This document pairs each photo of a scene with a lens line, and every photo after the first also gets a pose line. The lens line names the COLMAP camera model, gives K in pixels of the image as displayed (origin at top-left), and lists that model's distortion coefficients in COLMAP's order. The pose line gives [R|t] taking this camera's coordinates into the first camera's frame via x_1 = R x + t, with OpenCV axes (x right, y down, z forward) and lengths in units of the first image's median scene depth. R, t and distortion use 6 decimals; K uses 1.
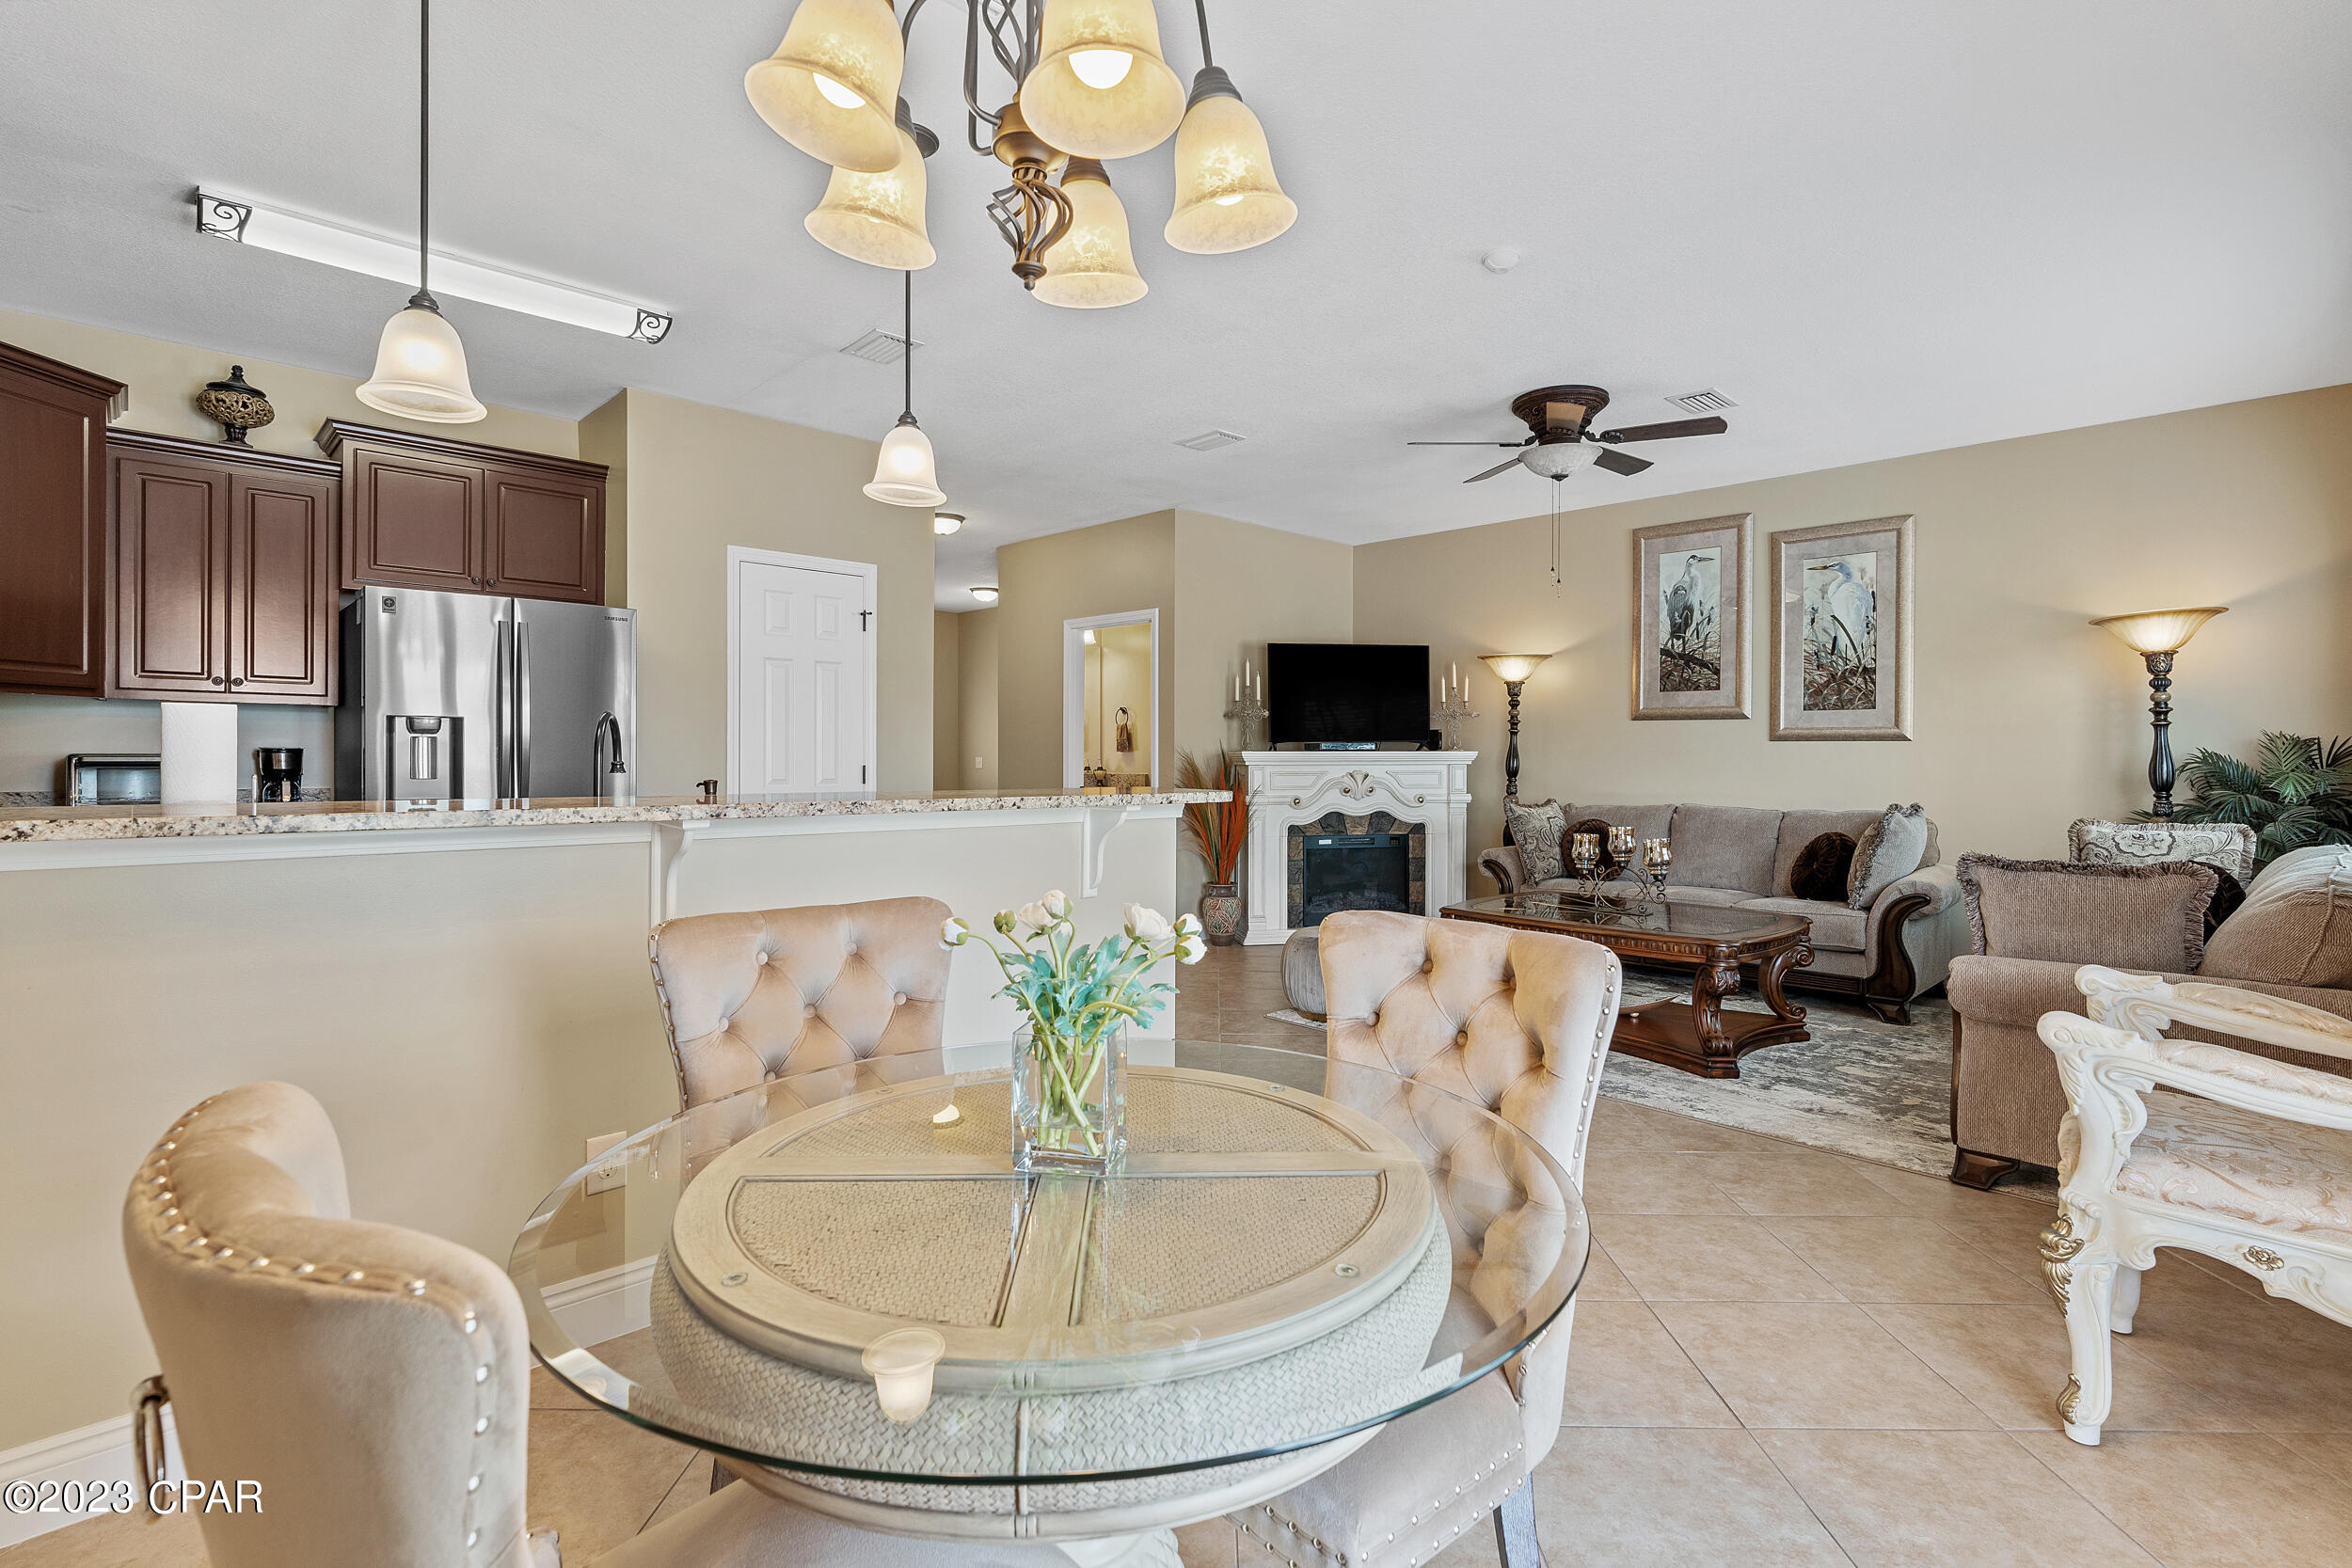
lens RADIAL K [[1098.3, 0, 1193.5], [0, 1098.3, 767.2], [0, 0, 1]] dist [-0.003333, 0.008984]
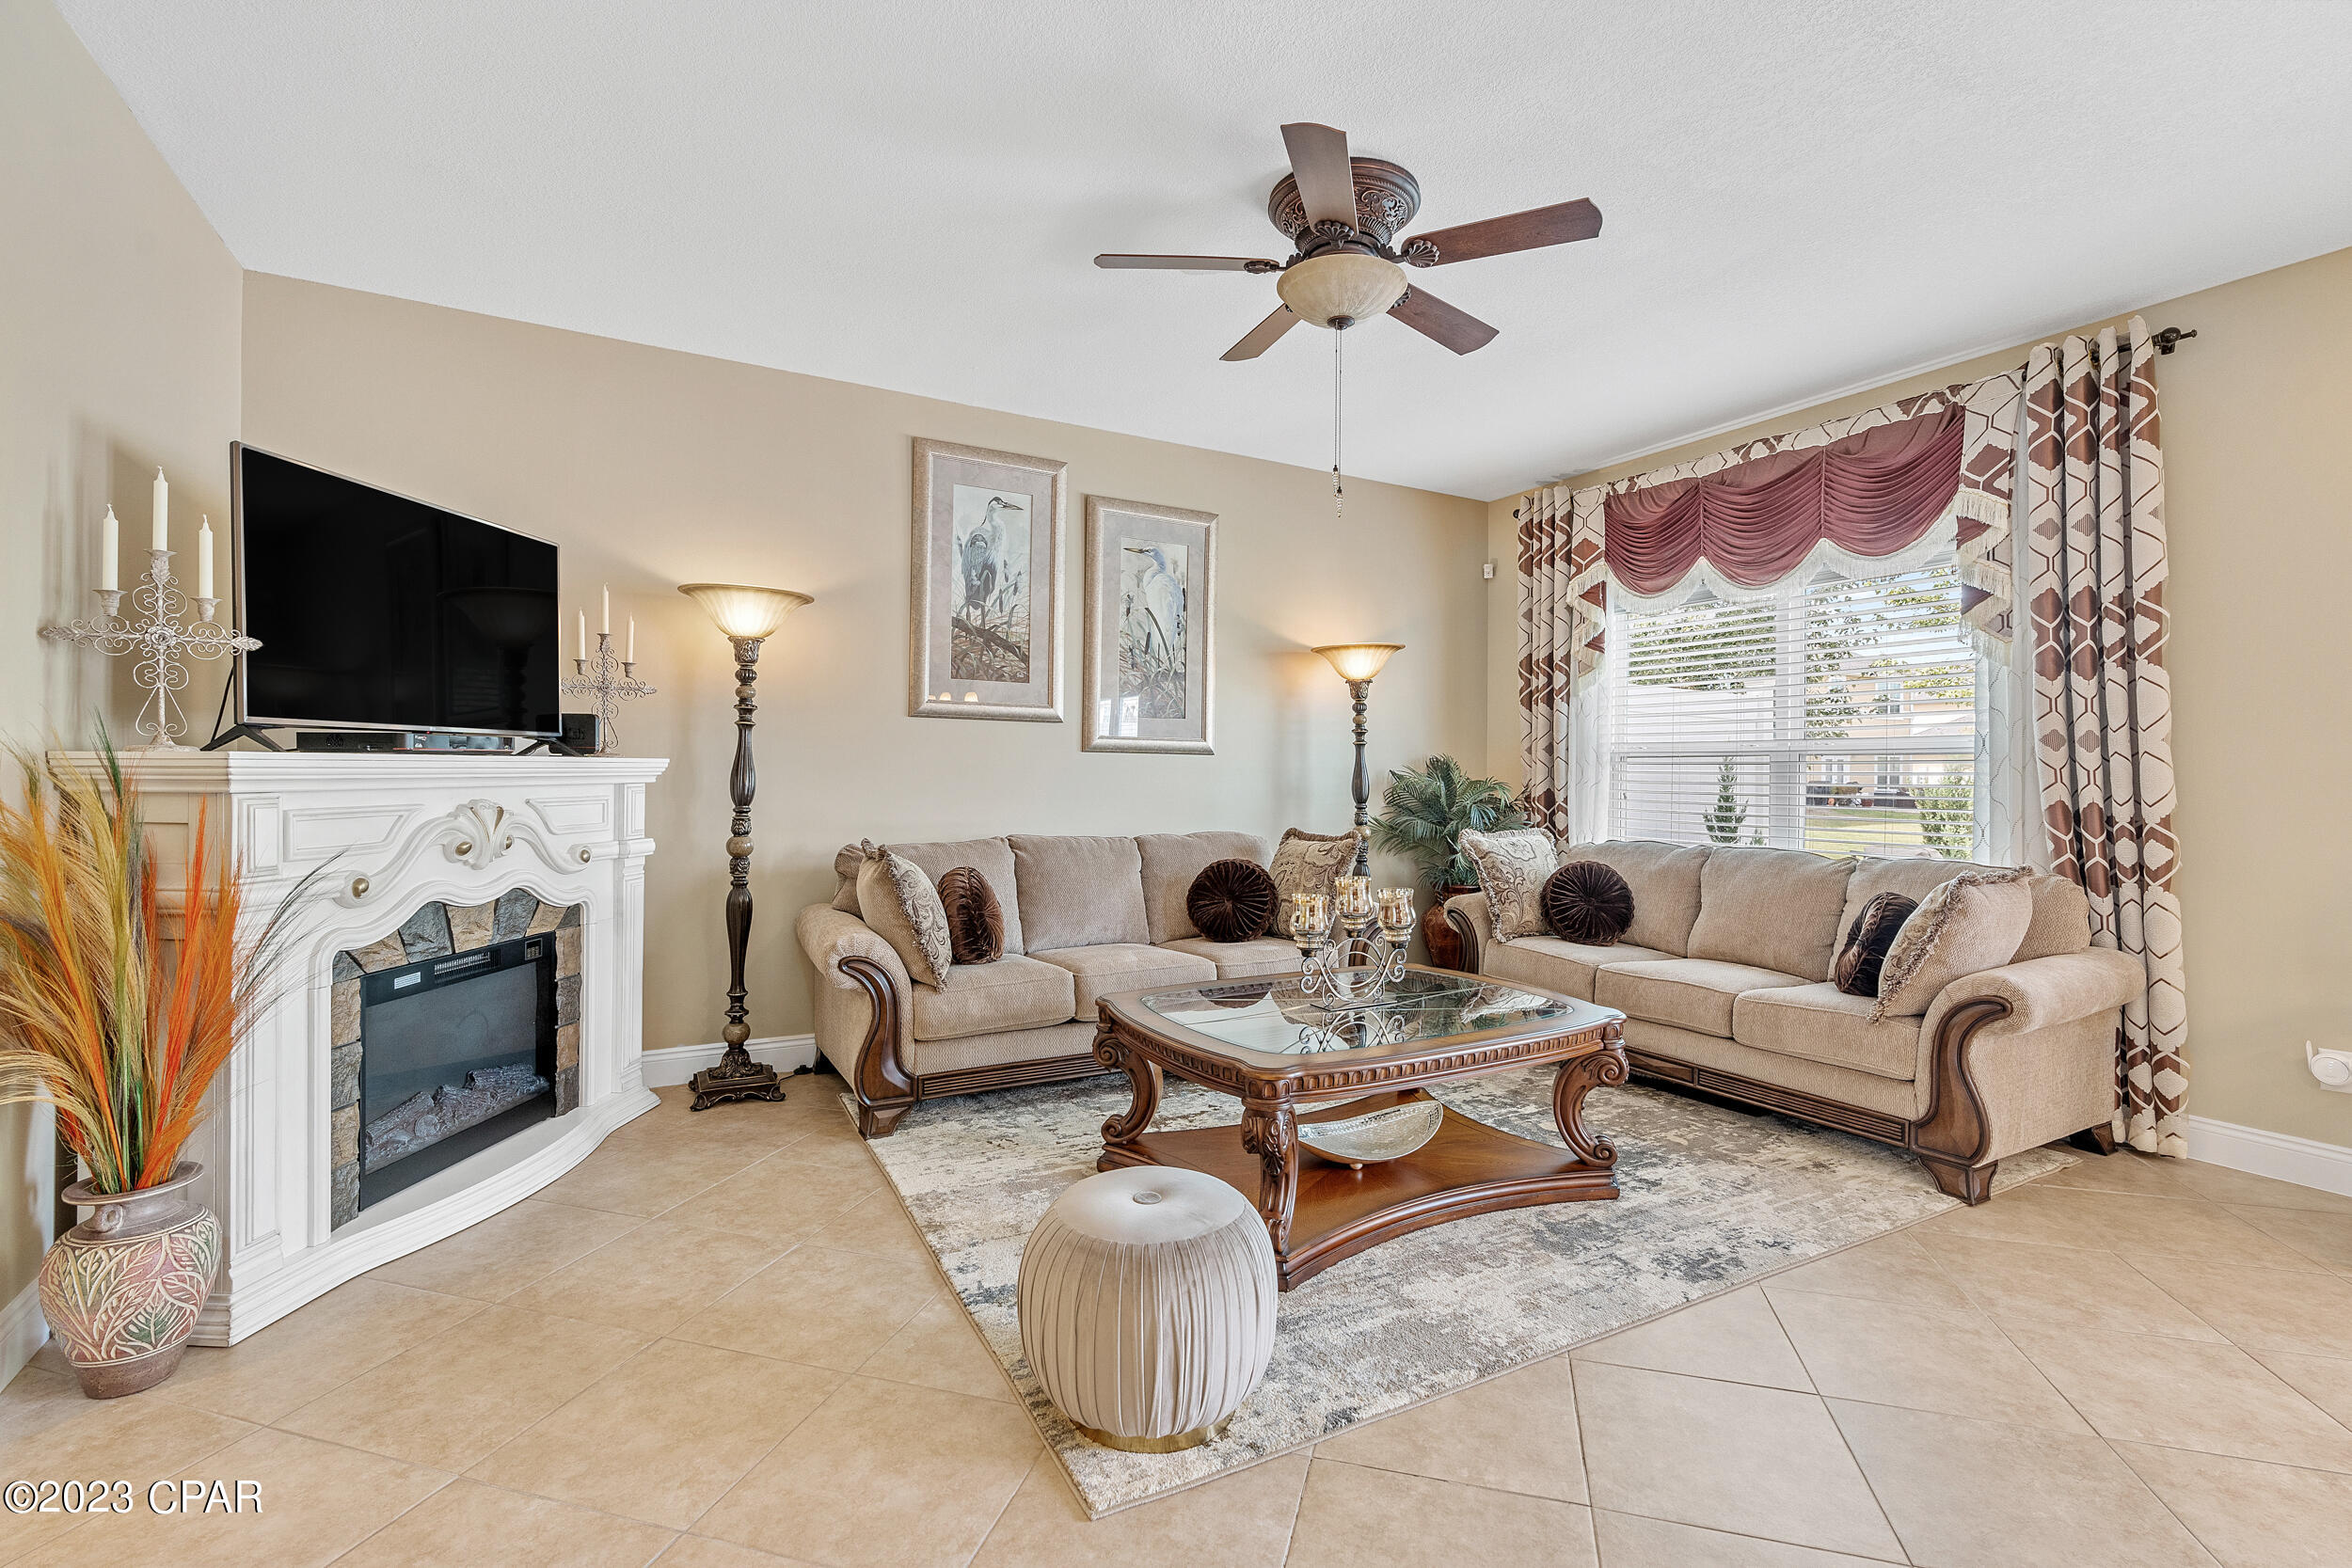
lens RADIAL K [[1058.0, 0, 1192.8], [0, 1058.0, 771.9], [0, 0, 1]] dist [-0.003129, 0.000154]
pose [[0.253457, -0.000414, 0.967347, -0.213957], [0.002088, 0.999998, -0.000119, -0.008827], [-0.967344, 0.002050, 0.253457, 0.746658]]
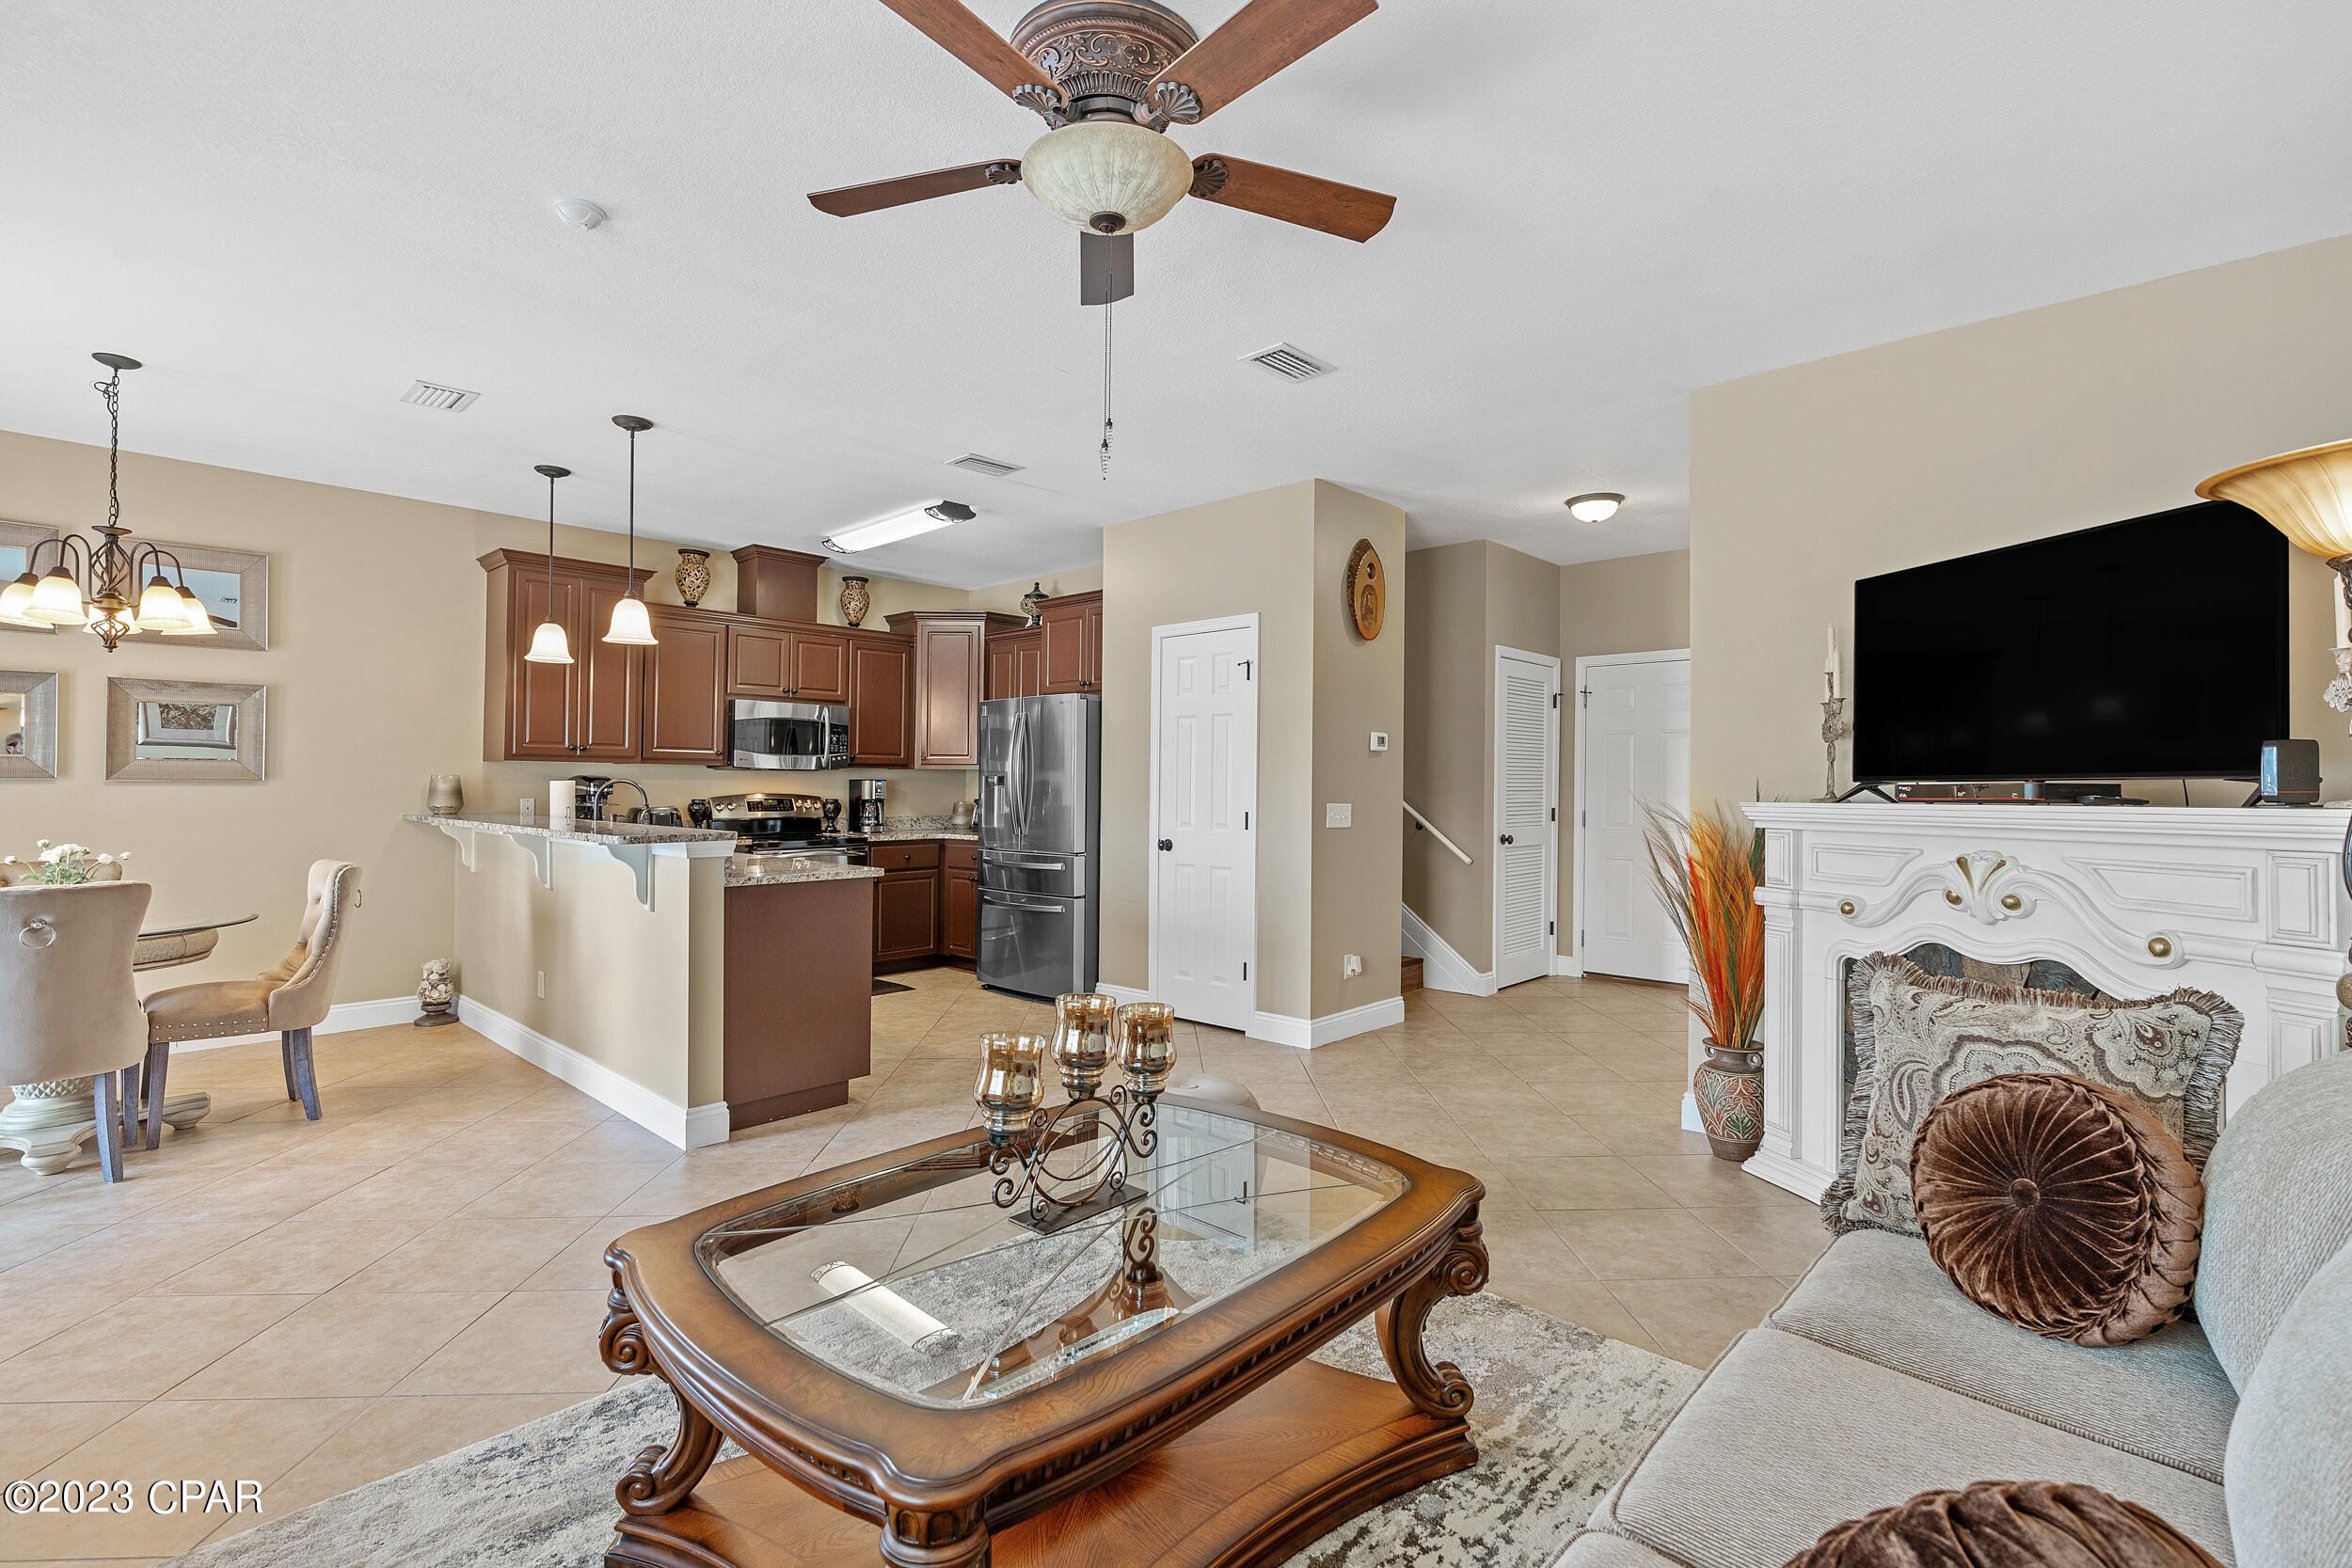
lens RADIAL K [[1067.0, 0, 1168.7], [0, 1067.0, 773.0], [0, 0, 1]] dist [-0.003231, -0.000444]
pose [[0.041453, -0.016431, -0.999005, 0.630453], [-0.013421, 0.999765, -0.017000, -0.018023], [0.999050, 0.014113, 0.041223, 0.814264]]
